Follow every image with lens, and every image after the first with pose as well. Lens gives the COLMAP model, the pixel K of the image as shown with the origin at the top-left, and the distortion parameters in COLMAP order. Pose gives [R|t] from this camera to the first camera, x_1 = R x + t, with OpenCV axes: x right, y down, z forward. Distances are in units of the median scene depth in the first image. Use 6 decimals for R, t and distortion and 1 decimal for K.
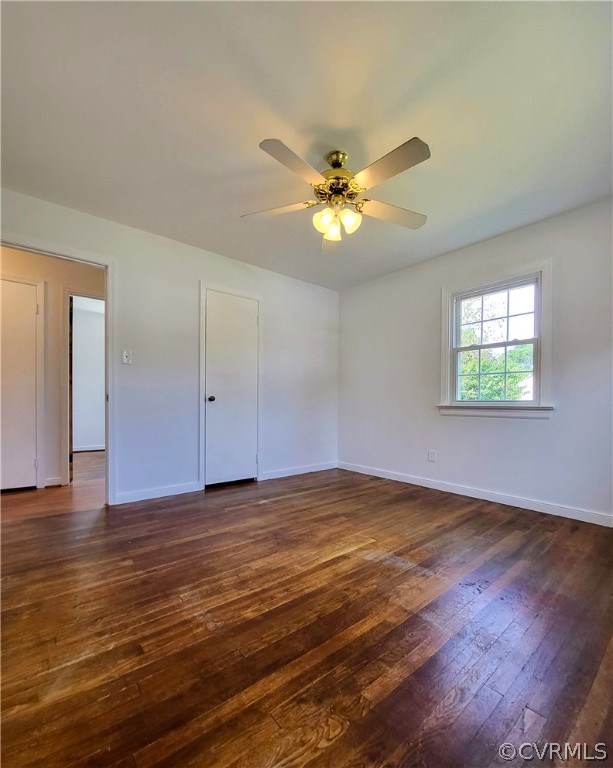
lens RADIAL K [[340.4, 0, 312.9], [0, 340.4, 404.5], [0, 0, 1]] dist [-0.010000, -0.001039]
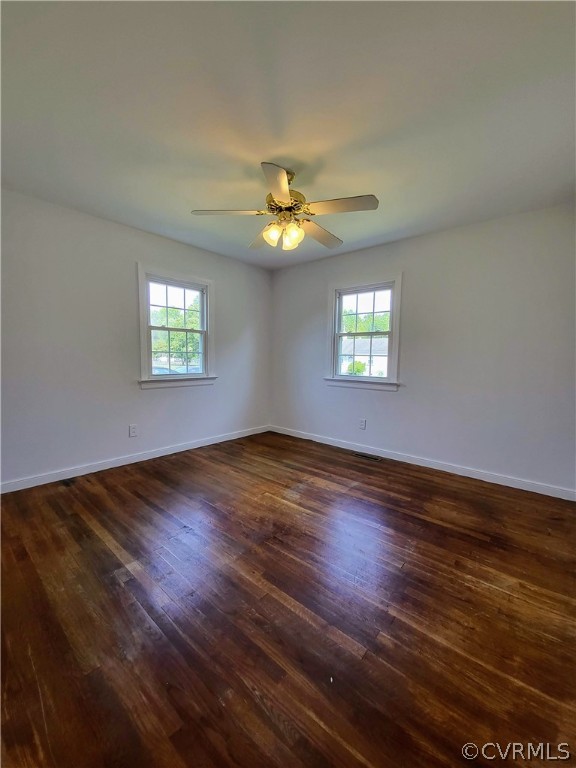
lens RADIAL K [[307.5, 0, 285.2], [0, 307.5, 383.2], [0, 0, 1]] dist [-0.003799, 0.000080]
pose [[-0.153784, -0.100460, 0.982984, -0.926193], [-0.020927, 0.994926, 0.098407, -0.136751], [-0.987883, -0.005437, -0.155106, 1.086027]]
